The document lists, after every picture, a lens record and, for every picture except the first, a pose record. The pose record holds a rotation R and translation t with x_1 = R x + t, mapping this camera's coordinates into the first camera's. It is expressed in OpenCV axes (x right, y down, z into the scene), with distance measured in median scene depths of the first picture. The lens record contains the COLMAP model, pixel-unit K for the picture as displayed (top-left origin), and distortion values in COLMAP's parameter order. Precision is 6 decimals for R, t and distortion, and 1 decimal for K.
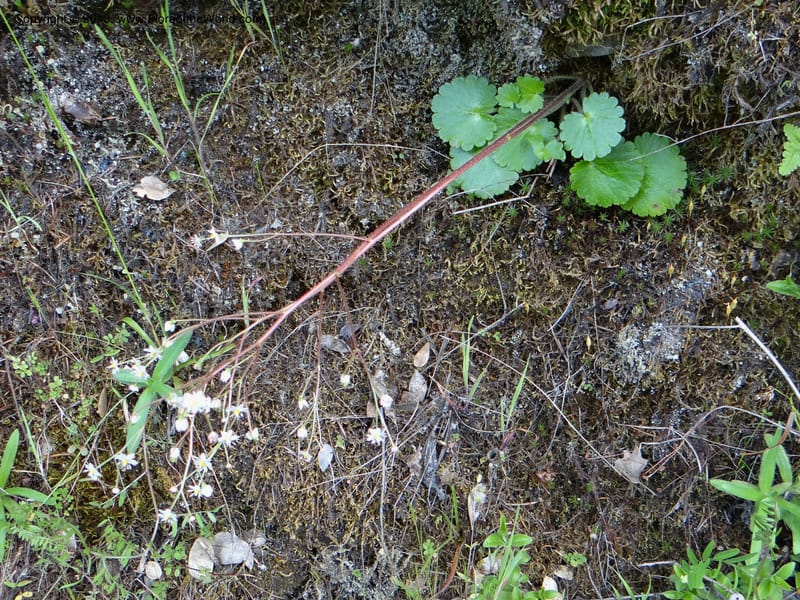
lens RADIAL K [[961.3, 0, 453.6], [0, 961.3, 287.1], [0, 0, 1]] dist [0.002244, 0.015368]
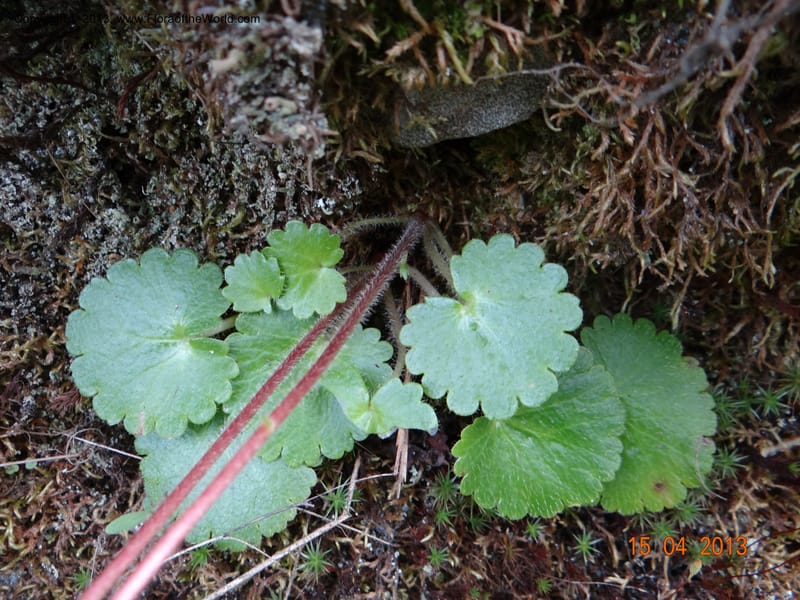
lens RADIAL K [[650.7, 0, 390.8], [0, 650.7, 313.4], [0, 0, 1]] dist [-0.003257, -0.044052]
pose [[0.961414, -0.166210, 0.219218, 0.050310], [0.197989, 0.971292, -0.131882, -0.140832], [-0.191005, 0.170196, 0.966721, 0.732448]]
